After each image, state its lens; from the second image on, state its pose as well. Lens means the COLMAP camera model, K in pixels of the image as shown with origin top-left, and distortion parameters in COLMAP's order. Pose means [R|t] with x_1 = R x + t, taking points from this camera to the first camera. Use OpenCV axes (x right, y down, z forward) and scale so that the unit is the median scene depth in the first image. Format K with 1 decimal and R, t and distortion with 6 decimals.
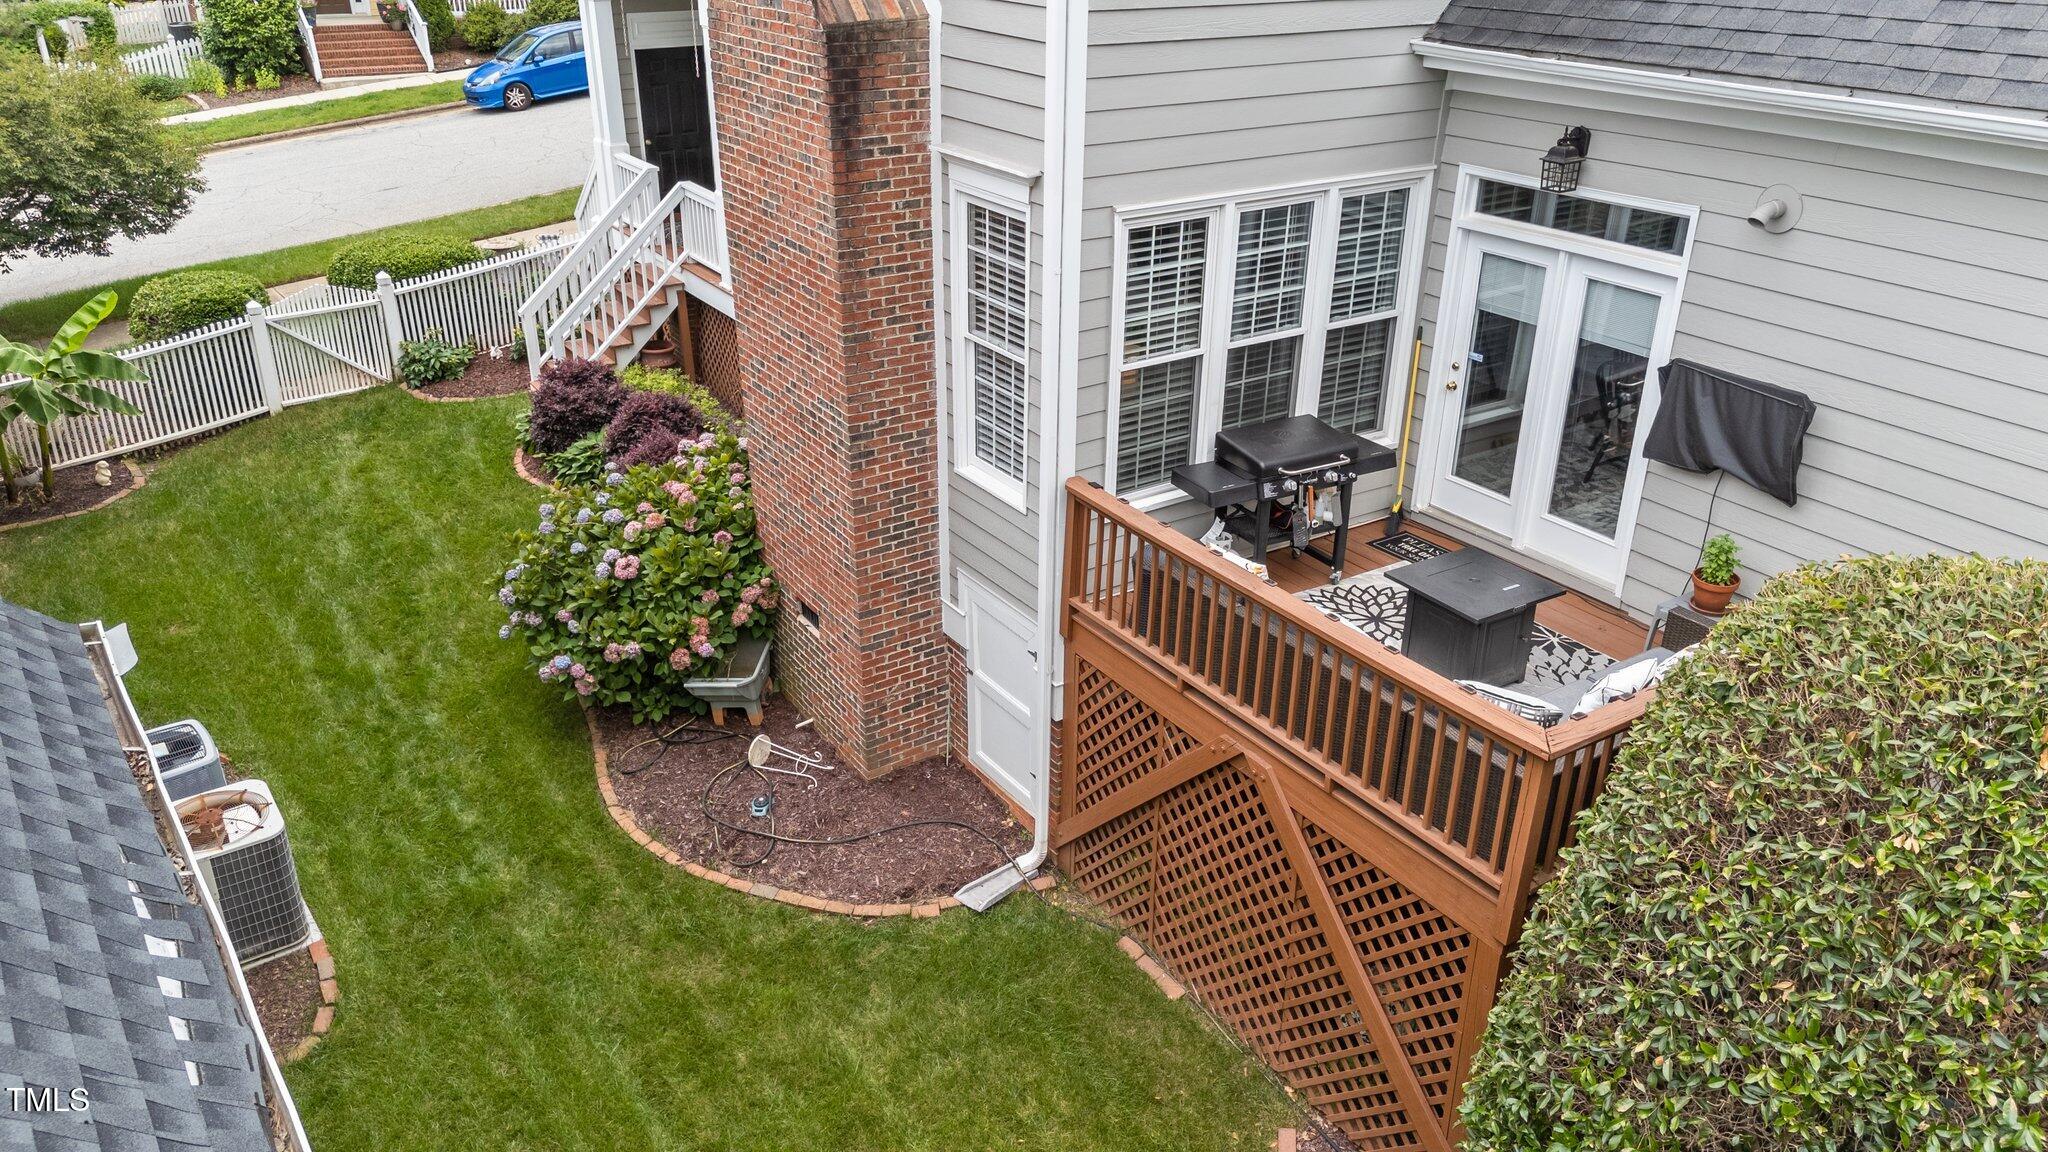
lens RADIAL K [[1508.3, 0, 1014.9], [0, 1508.3, 567.1], [0, 0, 1]] dist [0.079680, -0.088466]
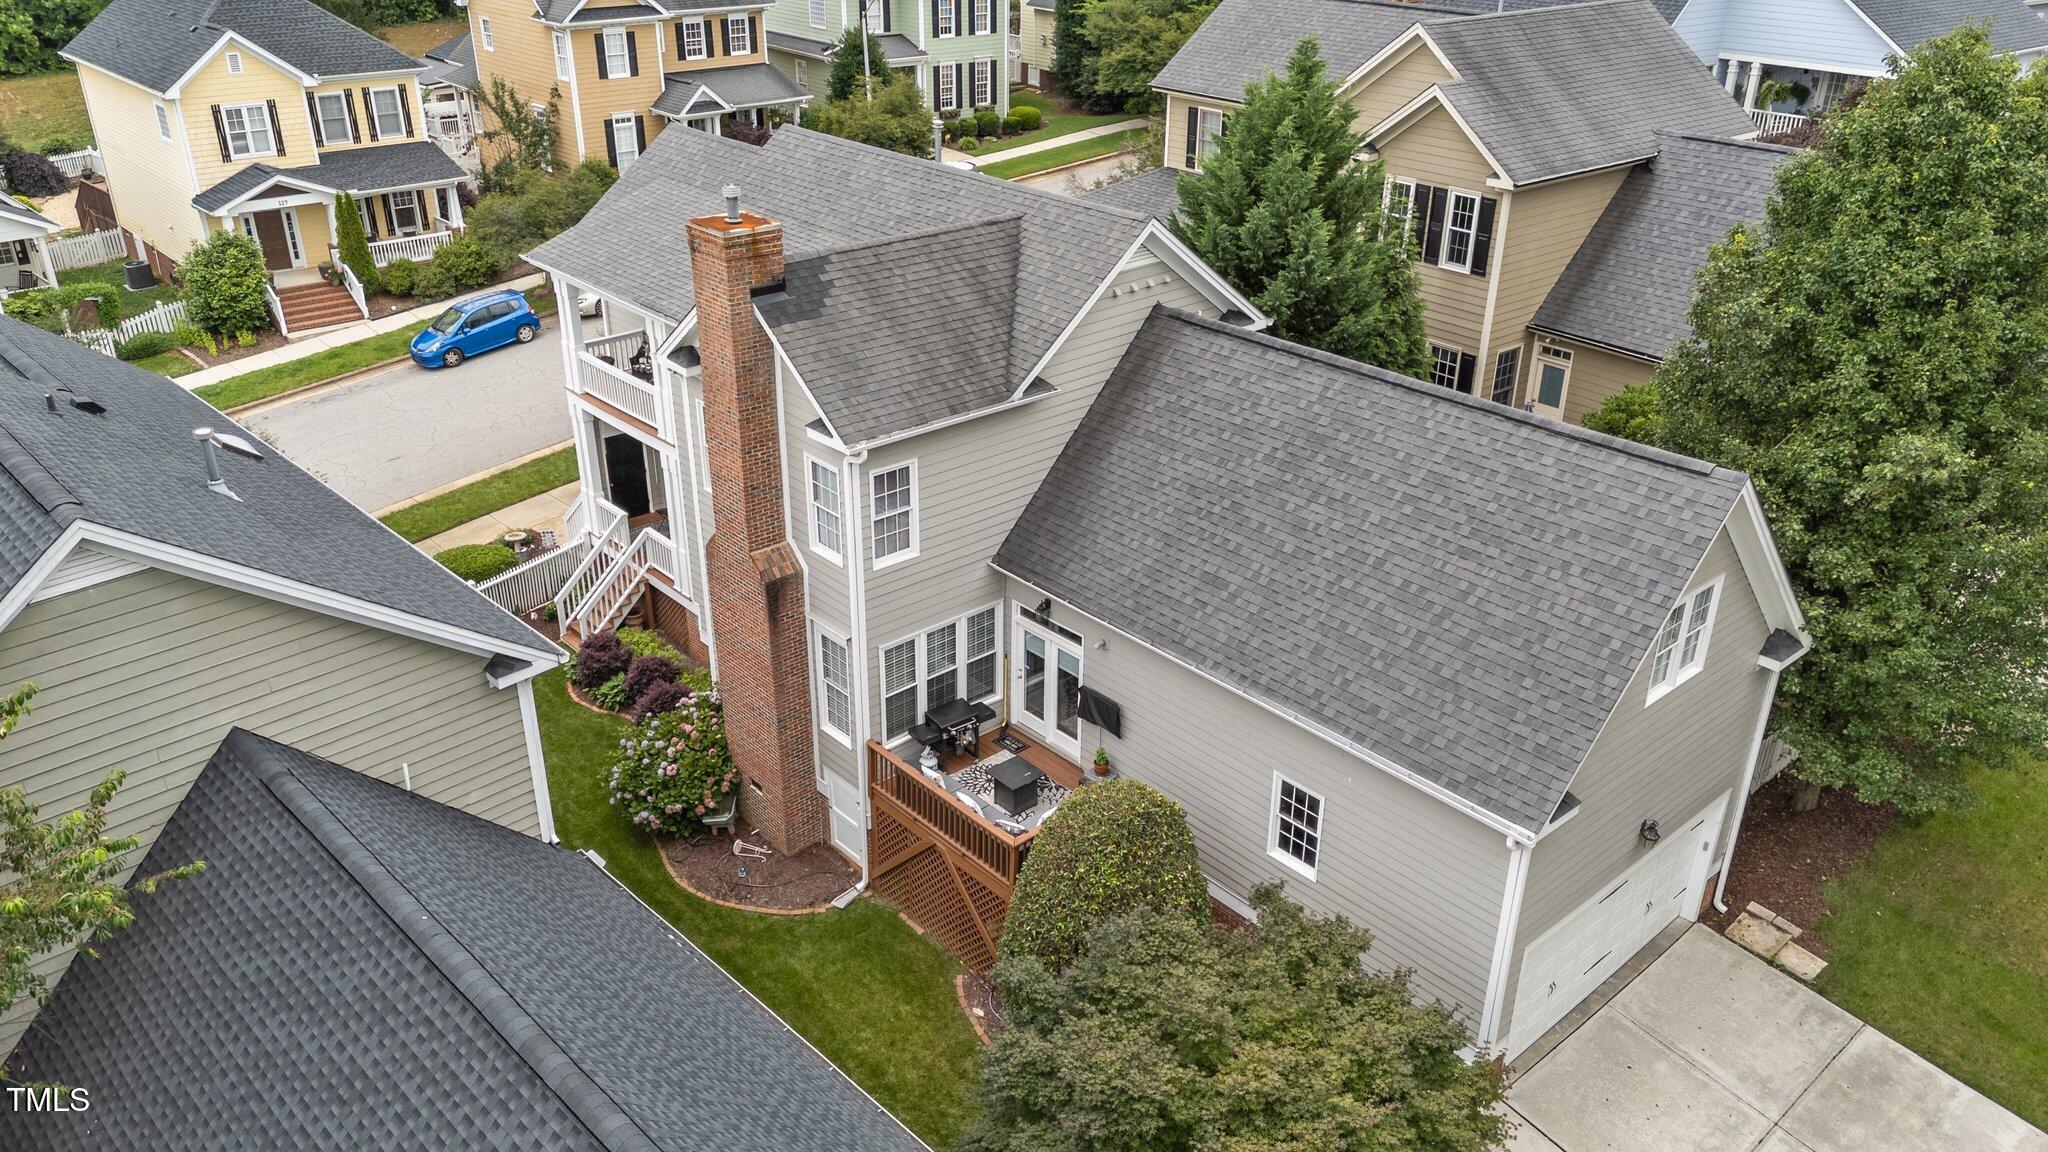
lens RADIAL K [[1508.3, 0, 1014.9], [0, 1508.3, 567.1], [0, 0, 1]] dist [0.079680, -0.088466]
pose [[0.989498, -0.064772, 0.129226, -0.026692], [0.062940, 0.997851, 0.018215, -0.339526], [-0.130128, -0.009891, 0.991448, -1.415962]]
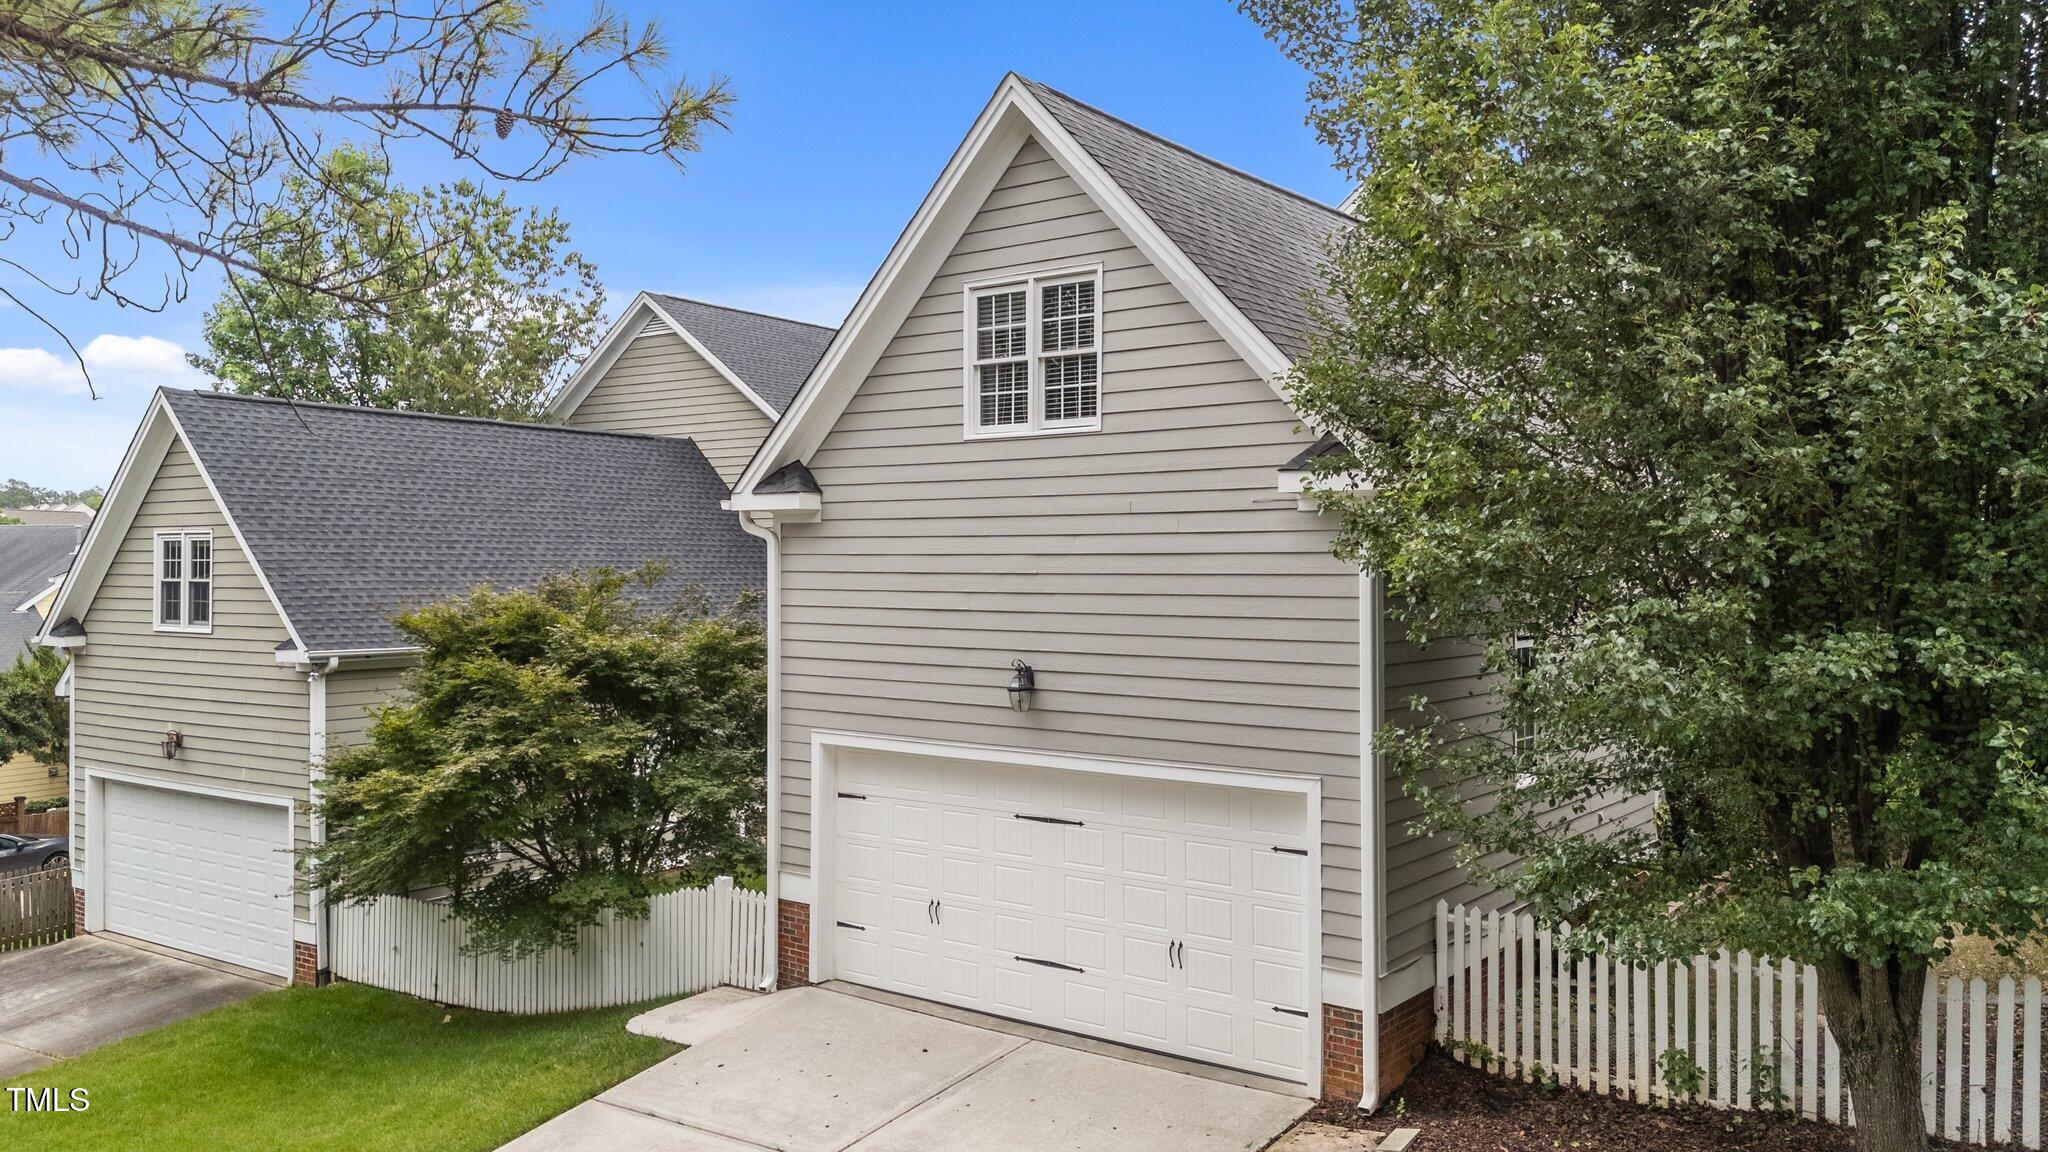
lens RADIAL K [[1508.3, 0, 1014.9], [0, 1508.3, 567.1], [0, 0, 1]] dist [0.079680, -0.088466]
pose [[0.340019, -0.005504, -0.940402, 2.216736], [-0.401013, 0.903661, -0.150282, 0.195595], [0.850632, 0.428213, 0.305055, 0.006905]]
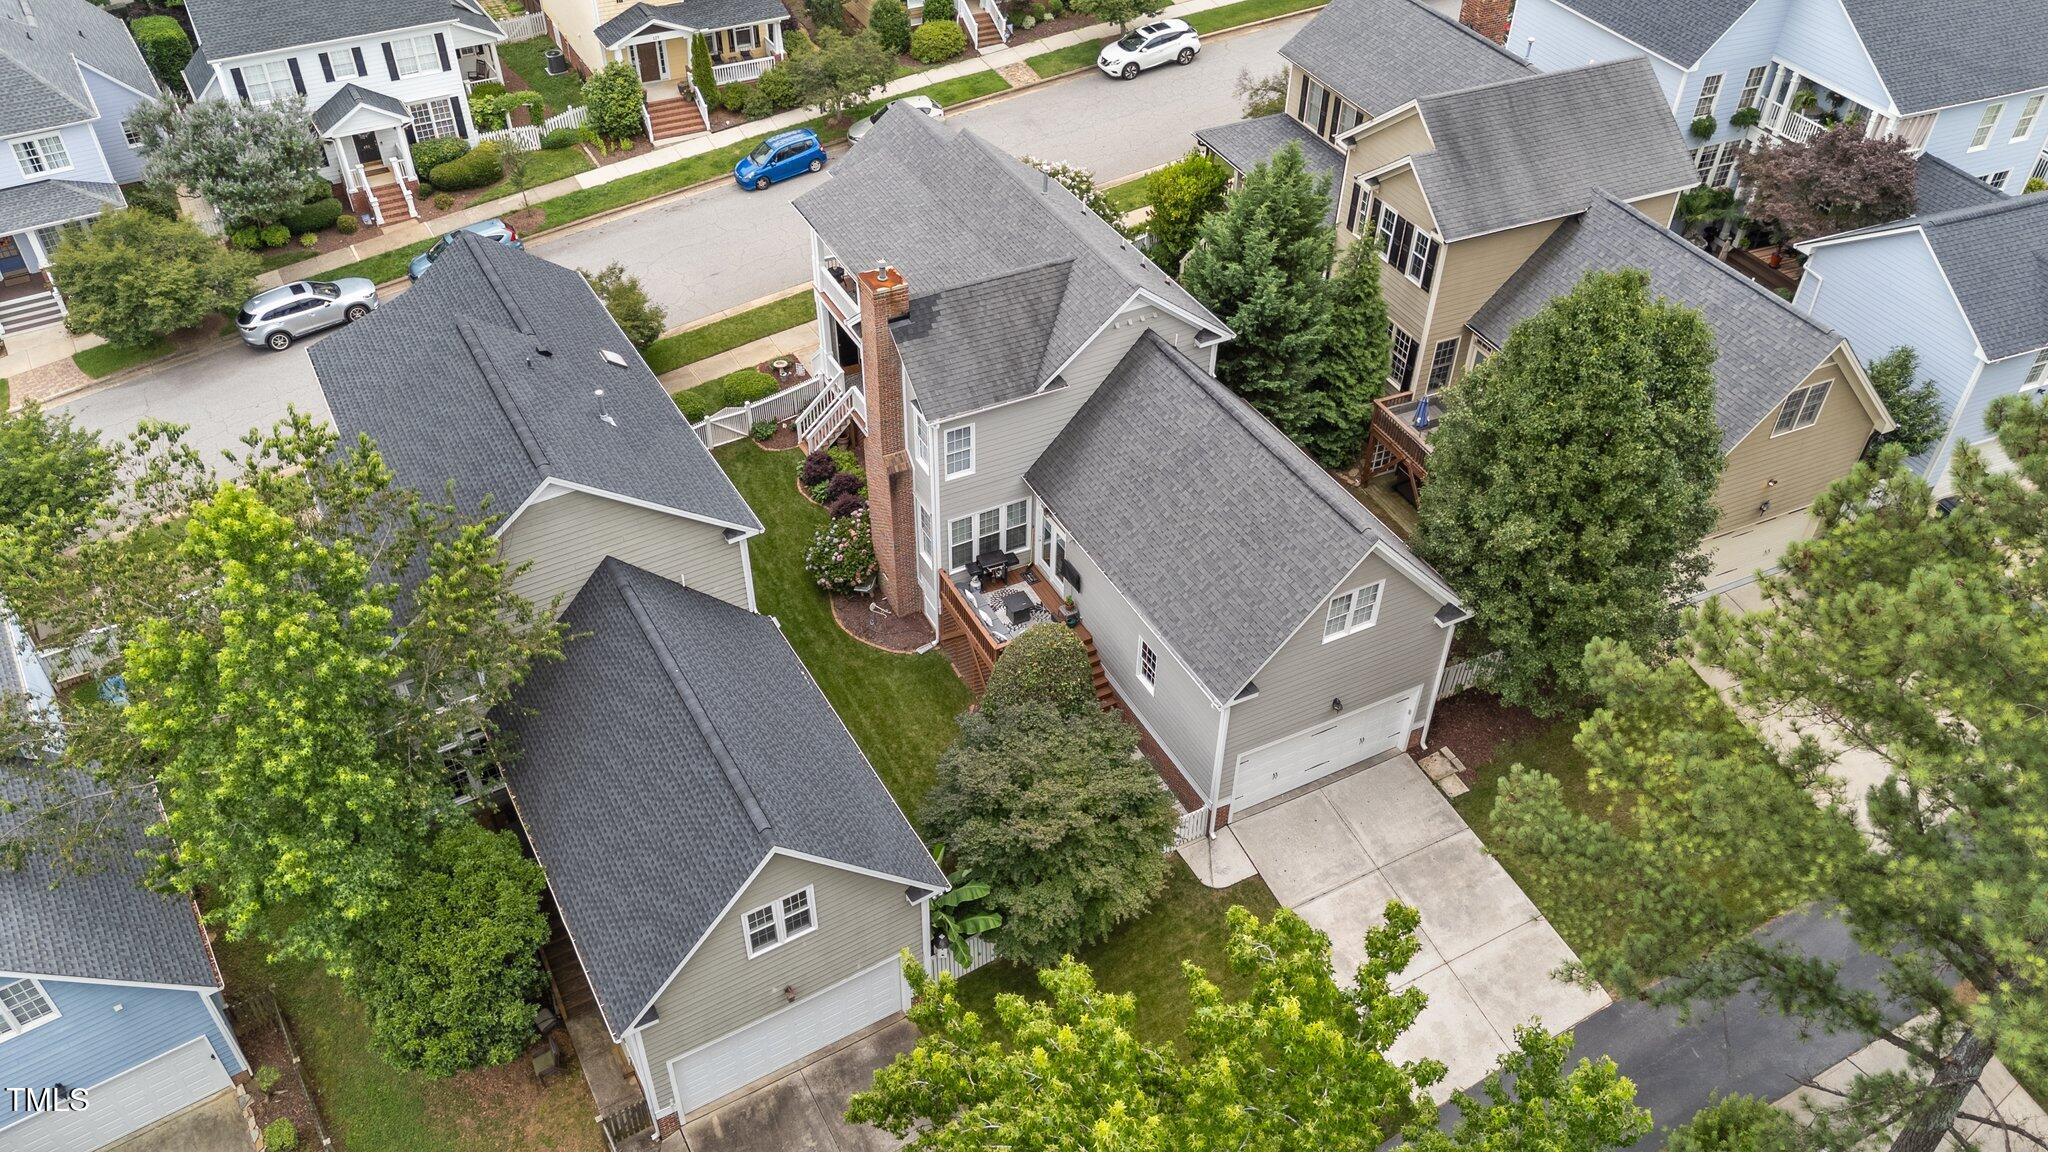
lens RADIAL K [[1485.4, 0, 1008.2], [0, 1485.4, 577.7], [0, 0, 1]] dist [0.166440, -0.342134]
pose [[0.994374, 0.069573, -0.079871, 0.523698], [-0.046307, 0.963702, 0.262934, -1.063066], [0.095265, -0.257756, 0.961502, -2.874668]]
